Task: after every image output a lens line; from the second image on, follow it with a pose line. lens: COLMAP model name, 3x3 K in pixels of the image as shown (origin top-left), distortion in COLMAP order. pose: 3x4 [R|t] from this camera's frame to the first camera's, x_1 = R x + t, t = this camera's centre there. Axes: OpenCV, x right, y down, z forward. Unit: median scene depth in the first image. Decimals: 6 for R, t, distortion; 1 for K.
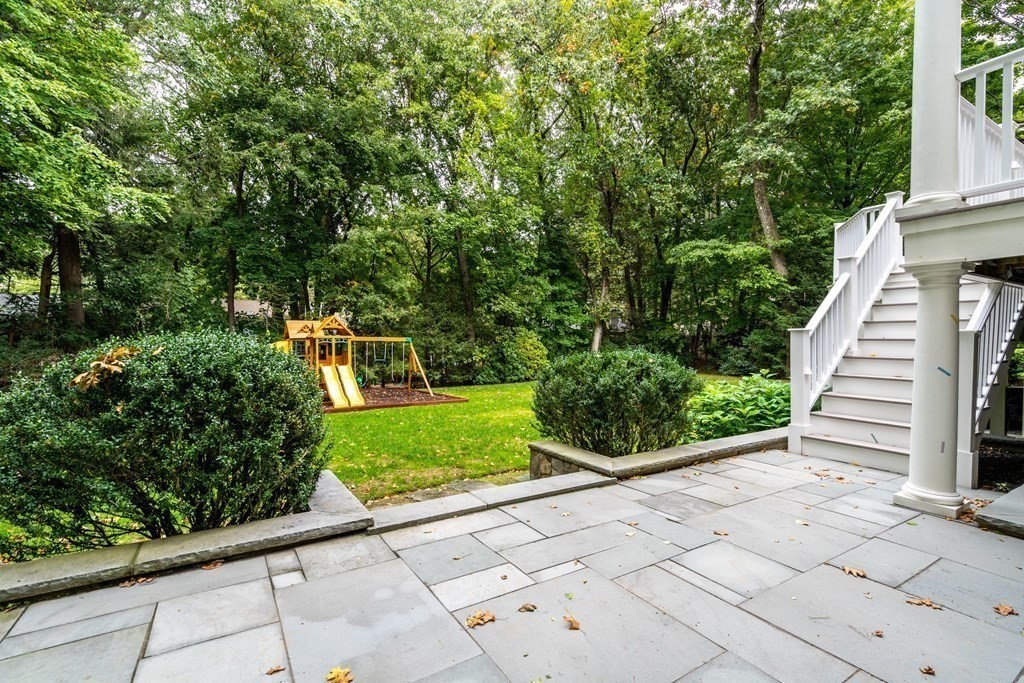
lens RADIAL K [[462.2, 0, 512.0], [0, 462.2, 341.5], [0, 0, 1]] dist [0.000023, -0.000060]
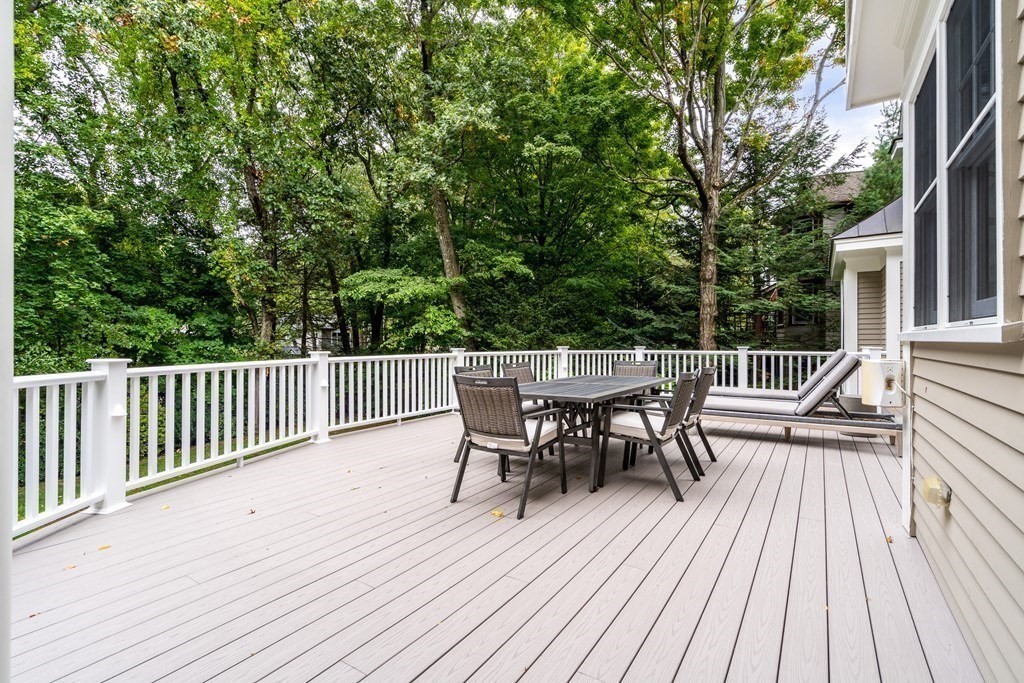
lens RADIAL K [[473.8, 0, 512.0], [0, 473.8, 341.5], [0, 0, 1]] dist [-0.002089, -0.000283]
pose [[0.903055, -0.014232, 0.429289, 0.274698], [0.020937, 0.999721, -0.010900, -0.081789], [-0.429014, 0.018831, 0.903102, 0.147410]]
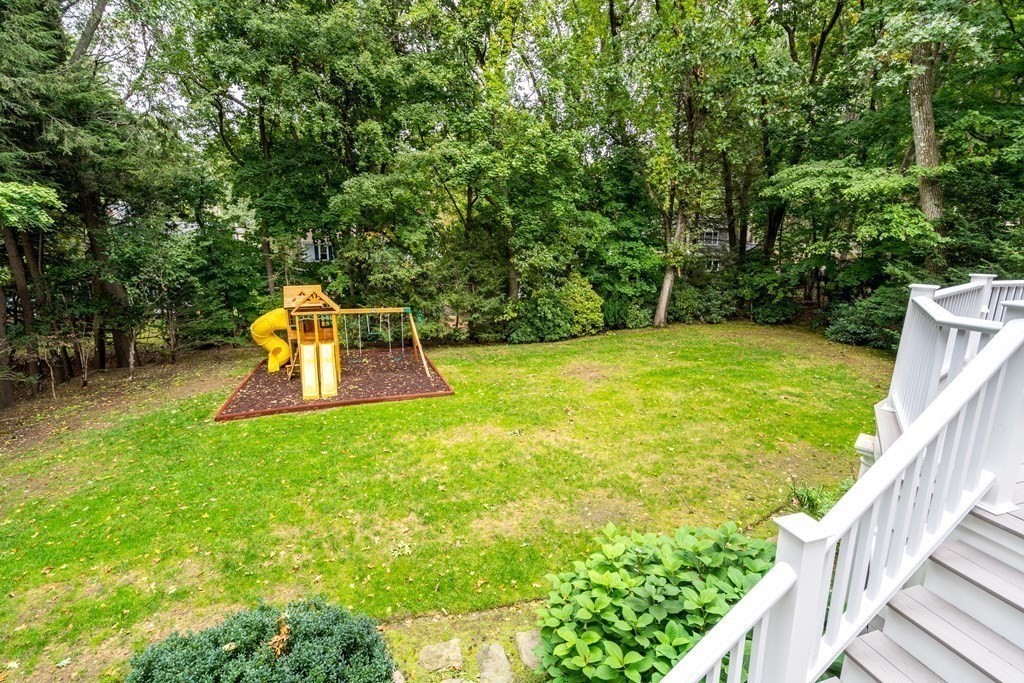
lens RADIAL K [[462.2, 0, 512.0], [0, 462.2, 341.5], [0, 0, 1]] dist [0.000023, -0.000060]
pose [[0.972076, 0.053995, -0.228369, 0.131122], [-0.007088, 0.979481, 0.201414, -0.092067], [0.234558, -0.194171, 0.952513, 0.143367]]
